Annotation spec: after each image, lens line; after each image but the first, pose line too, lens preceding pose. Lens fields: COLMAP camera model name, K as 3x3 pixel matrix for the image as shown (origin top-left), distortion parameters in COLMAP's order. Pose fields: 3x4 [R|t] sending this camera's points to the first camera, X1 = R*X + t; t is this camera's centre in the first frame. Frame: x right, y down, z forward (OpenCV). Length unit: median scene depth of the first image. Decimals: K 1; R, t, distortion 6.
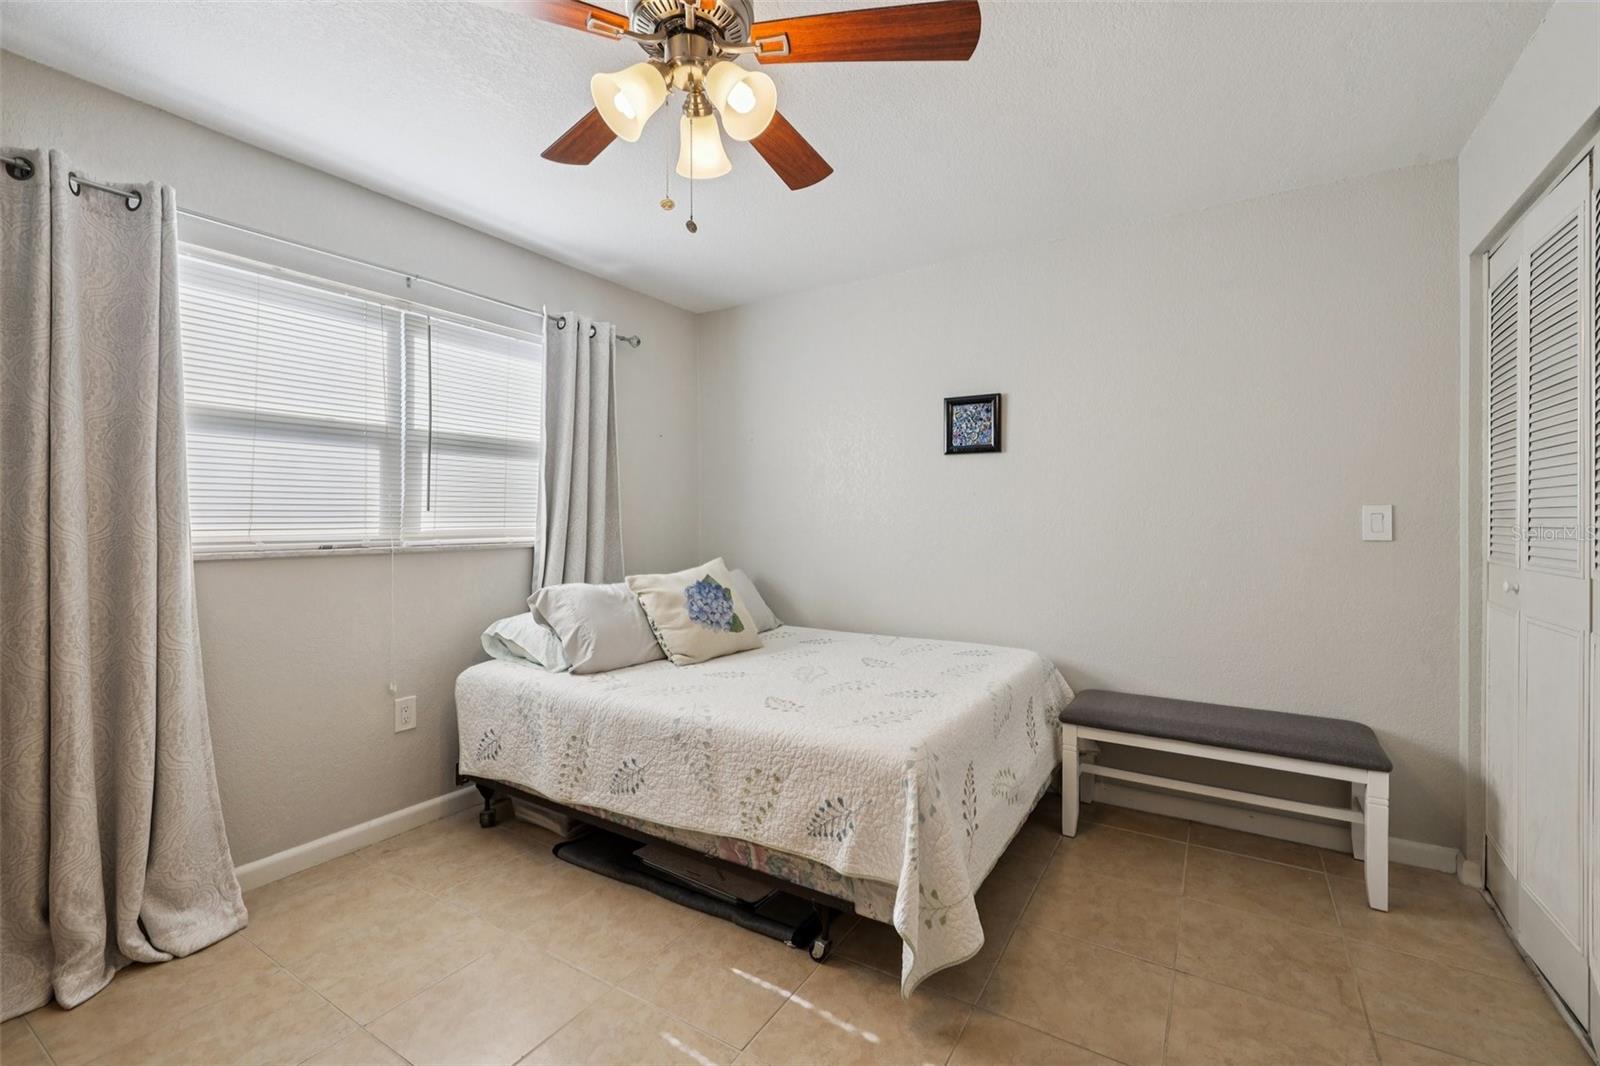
lens RADIAL K [[682.6, 0, 801.4], [0, 682.6, 521.1], [0, 0, 1]] dist [-0.000697, 0.000016]
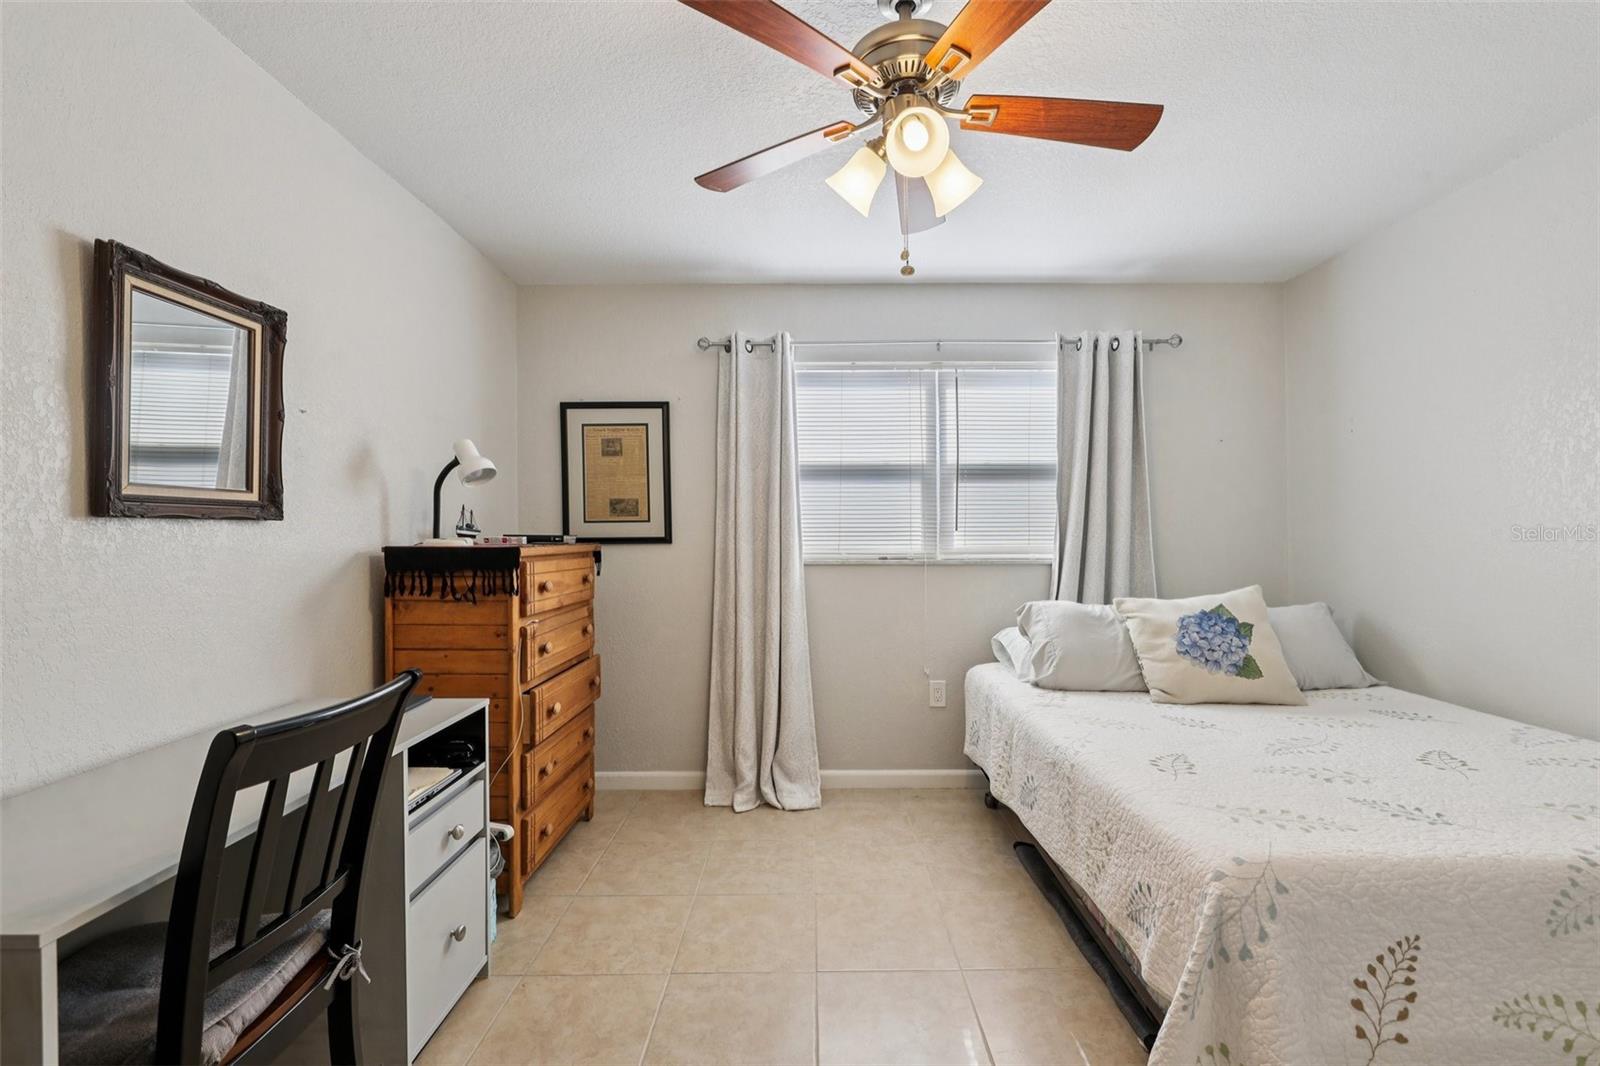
lens RADIAL K [[668.8, 0, 805.3], [0, 668.8, 540.9], [0, 0, 1]] dist [-0.001351, 0.000111]
pose [[0.528423, 0.006693, -0.848955, 0.329986], [-0.000887, 0.999973, 0.007332, -0.005750], [0.848981, -0.003121, 0.528414, 0.151401]]
